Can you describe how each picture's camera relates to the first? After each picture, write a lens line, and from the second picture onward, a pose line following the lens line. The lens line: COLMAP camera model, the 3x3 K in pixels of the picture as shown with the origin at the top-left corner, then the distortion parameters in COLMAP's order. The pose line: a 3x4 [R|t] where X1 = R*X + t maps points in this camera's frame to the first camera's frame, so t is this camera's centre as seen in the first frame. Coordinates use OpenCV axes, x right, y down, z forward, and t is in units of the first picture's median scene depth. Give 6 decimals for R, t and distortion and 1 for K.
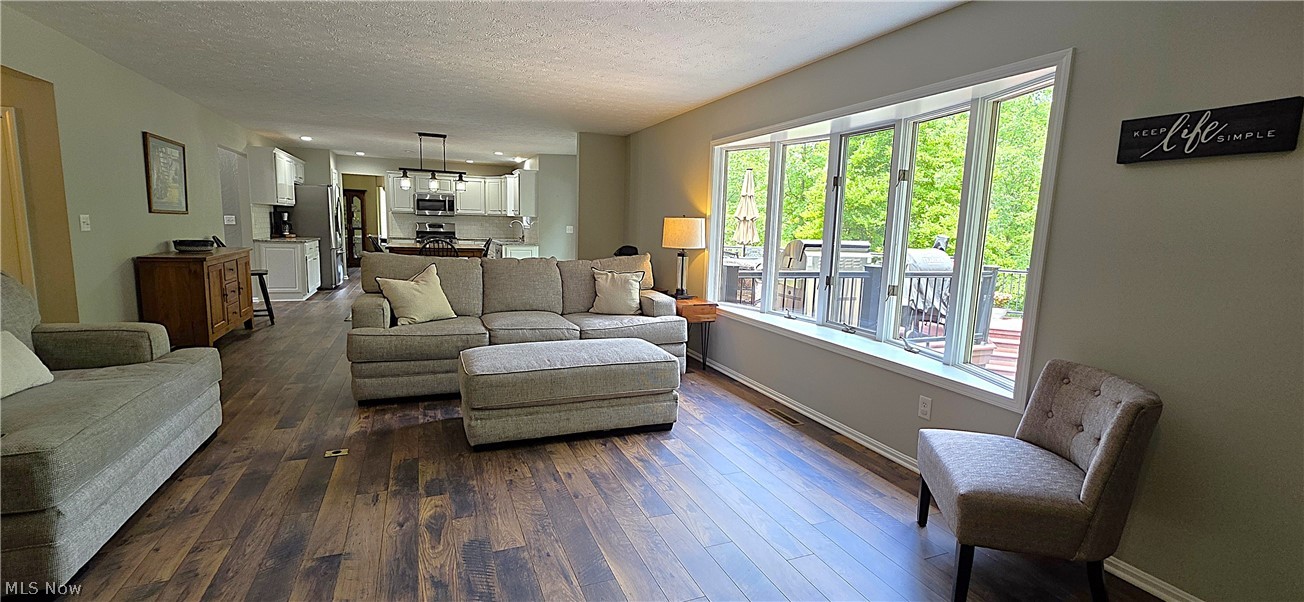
lens RADIAL K [[518.1, 0, 652.0], [0, 518.1, 301.0], [0, 0, 1]] dist [0.000800, 0.000098]
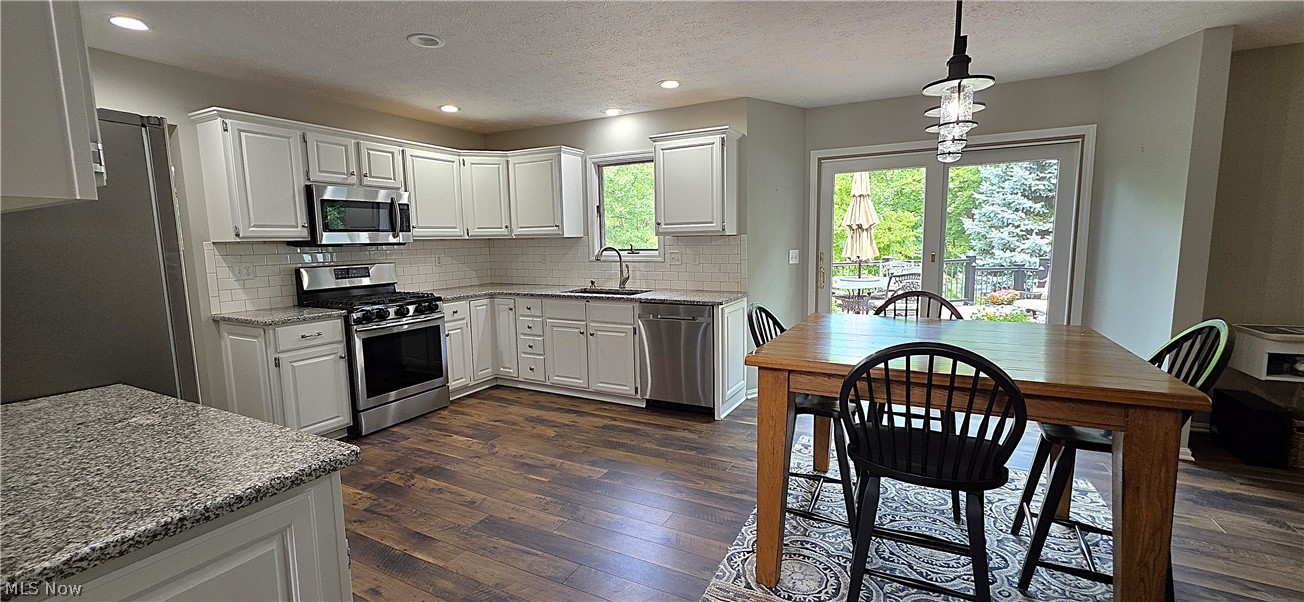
lens RADIAL K [[518.1, 0, 652.0], [0, 518.1, 301.0], [0, 0, 1]] dist [0.000800, 0.000098]
pose [[0.786571, -0.111999, 0.607257, -0.479198], [0.130719, 0.991327, 0.013516, -0.104173], [-0.603505, 0.068749, 0.794390, 0.593488]]
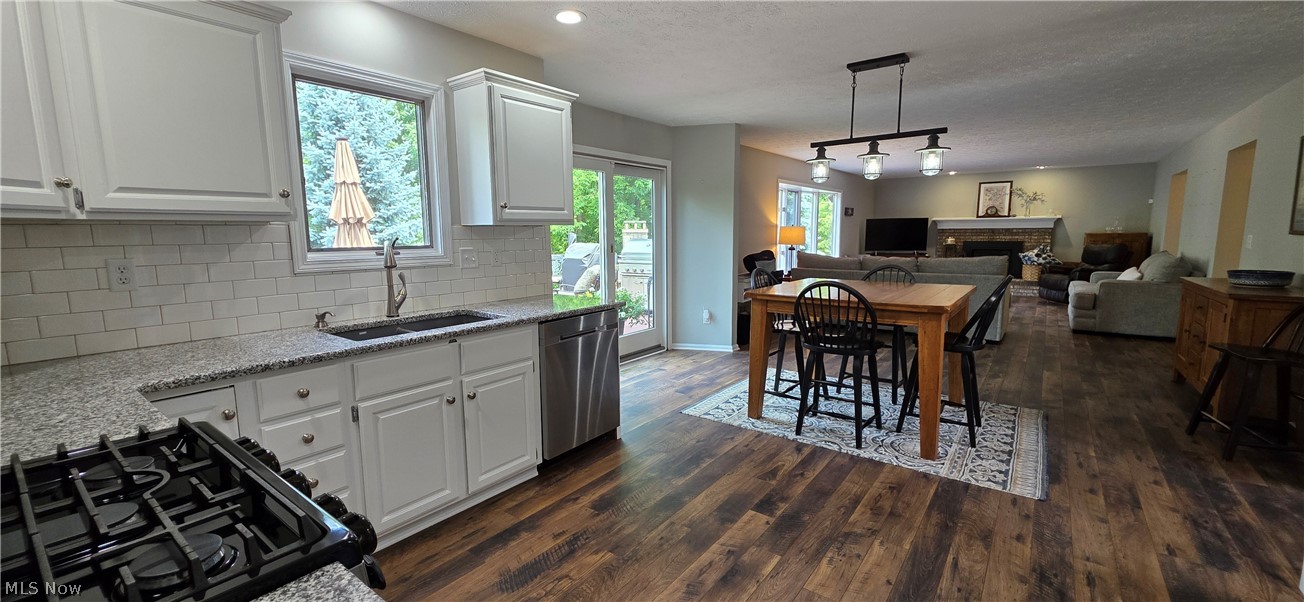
lens RADIAL K [[518.1, 0, 652.0], [0, 518.1, 301.0], [0, 0, 1]] dist [0.000800, 0.000098]
pose [[-0.478508, -0.139825, 0.866879, -0.499760], [0.128584, 0.965440, 0.226699, -0.153268], [-0.868617, 0.219944, -0.443992, 0.917141]]
